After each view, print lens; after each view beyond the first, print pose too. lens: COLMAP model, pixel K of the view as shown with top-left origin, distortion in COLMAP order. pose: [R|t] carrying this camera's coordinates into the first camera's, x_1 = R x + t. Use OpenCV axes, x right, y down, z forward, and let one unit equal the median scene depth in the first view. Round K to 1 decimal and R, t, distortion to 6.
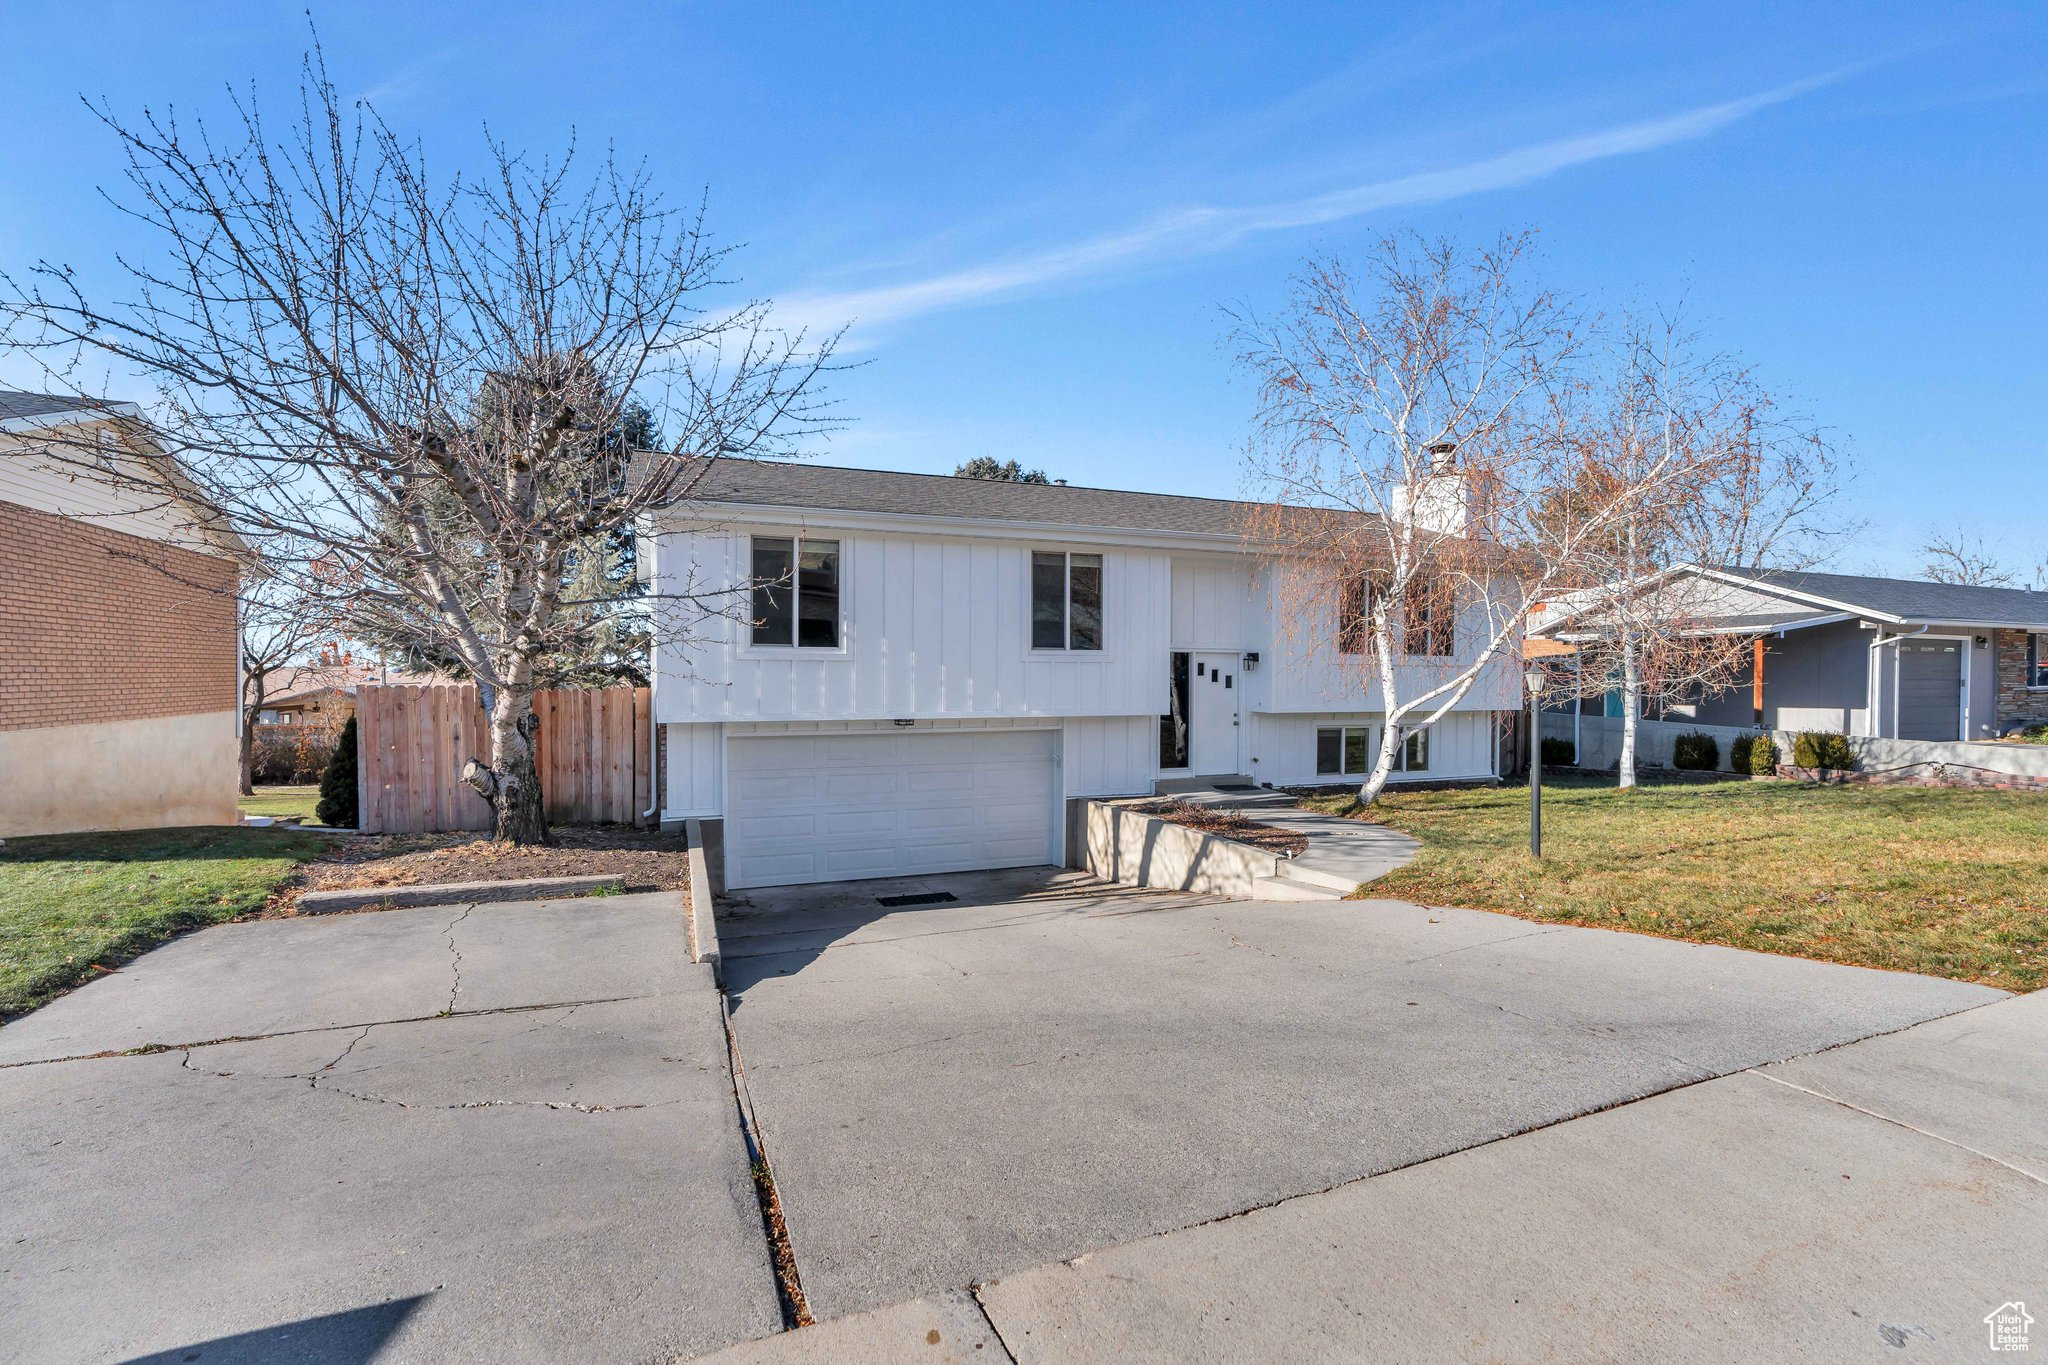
lens RADIAL K [[960.3, 0, 1043.7], [0, 960.3, 678.4], [0, 0, 1]] dist [-0.000883, 0.001828]
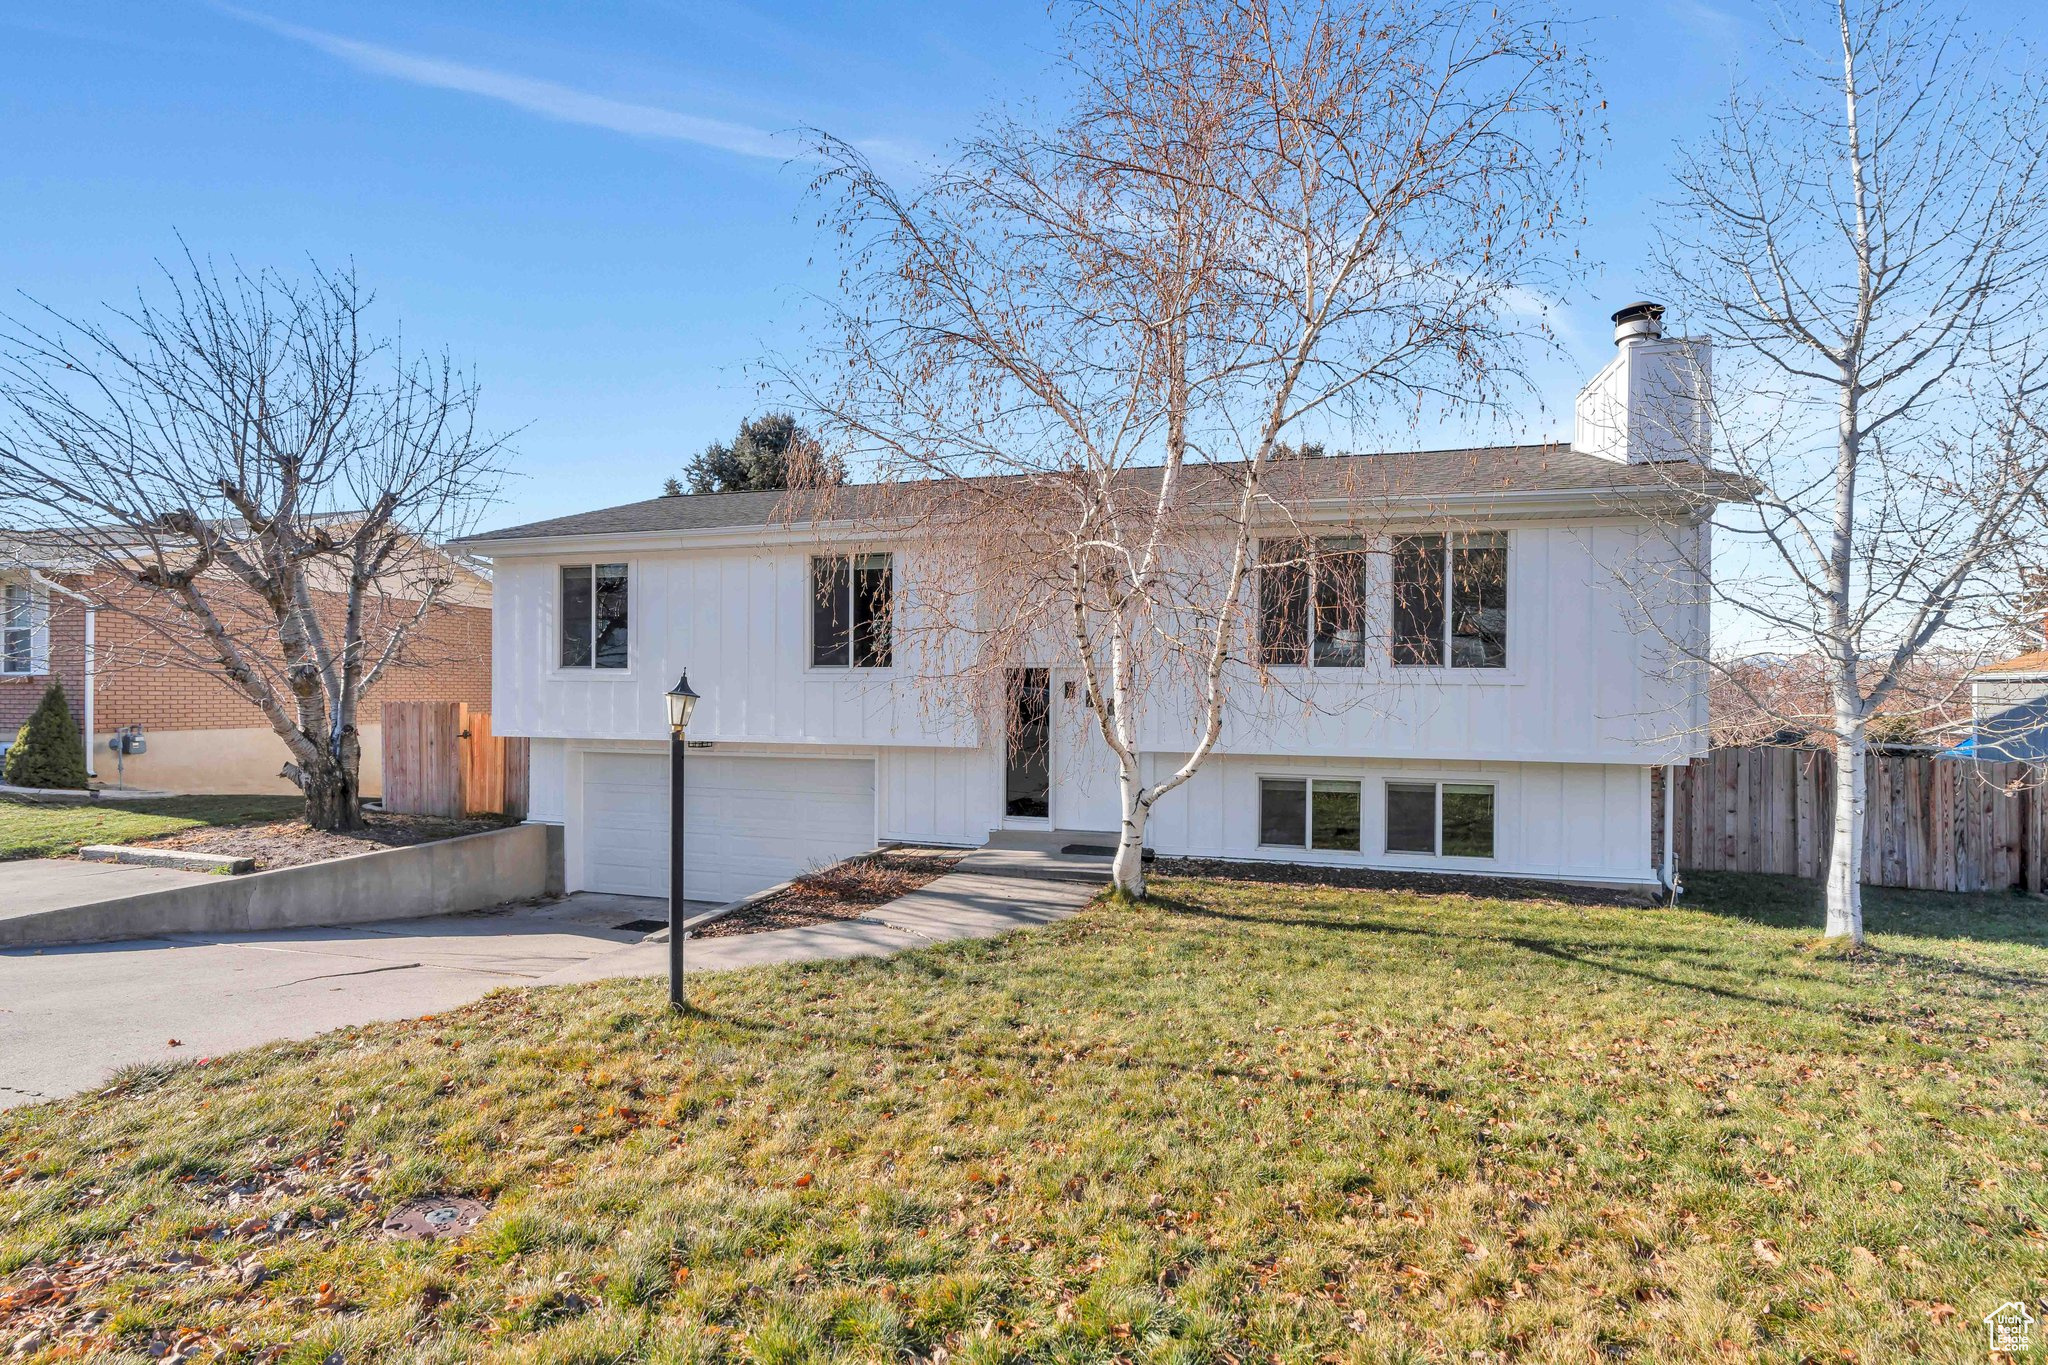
lens RADIAL K [[960.3, 0, 1013.0], [0, 960.3, 699.0], [0, 0, 1]] dist [-0.000883, 0.001828]
pose [[0.776223, 0.007158, -0.630418, 0.662833], [-0.007314, 0.999970, 0.002349, -0.004475], [0.630416, 0.002788, 0.776252, 0.411892]]
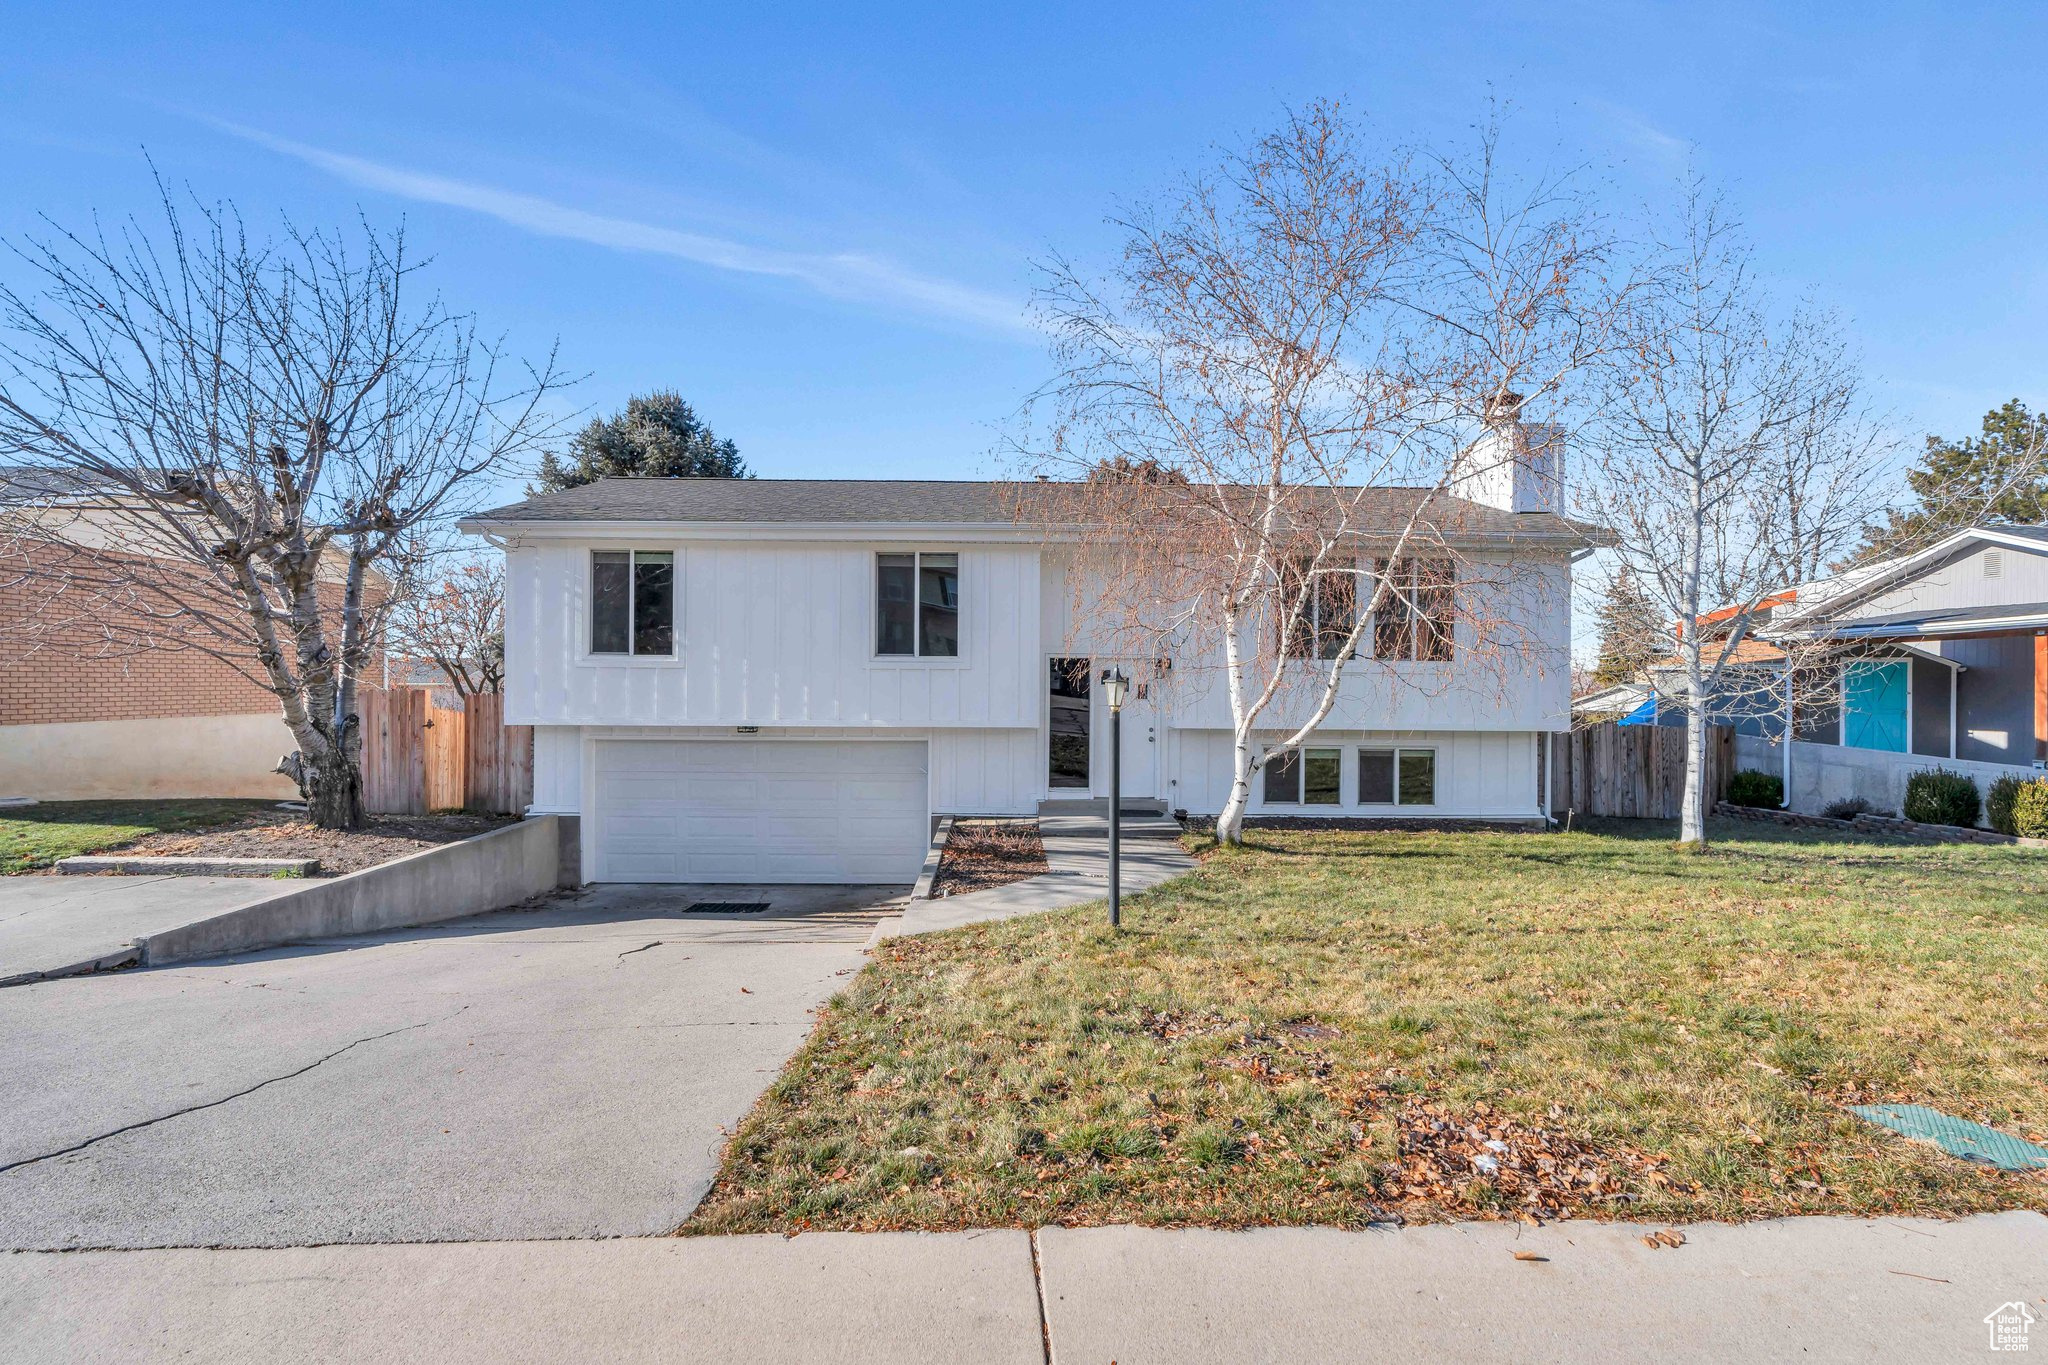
lens RADIAL K [[960.3, 0, 1026.9], [0, 960.3, 672.2], [0, 0, 1]] dist [-0.000883, 0.001828]
pose [[0.932536, 0.001347, -0.361075, 0.452292], [-0.006293, 0.999902, -0.012523, -0.002950], [0.361023, 0.013950, 0.932453, 0.158444]]
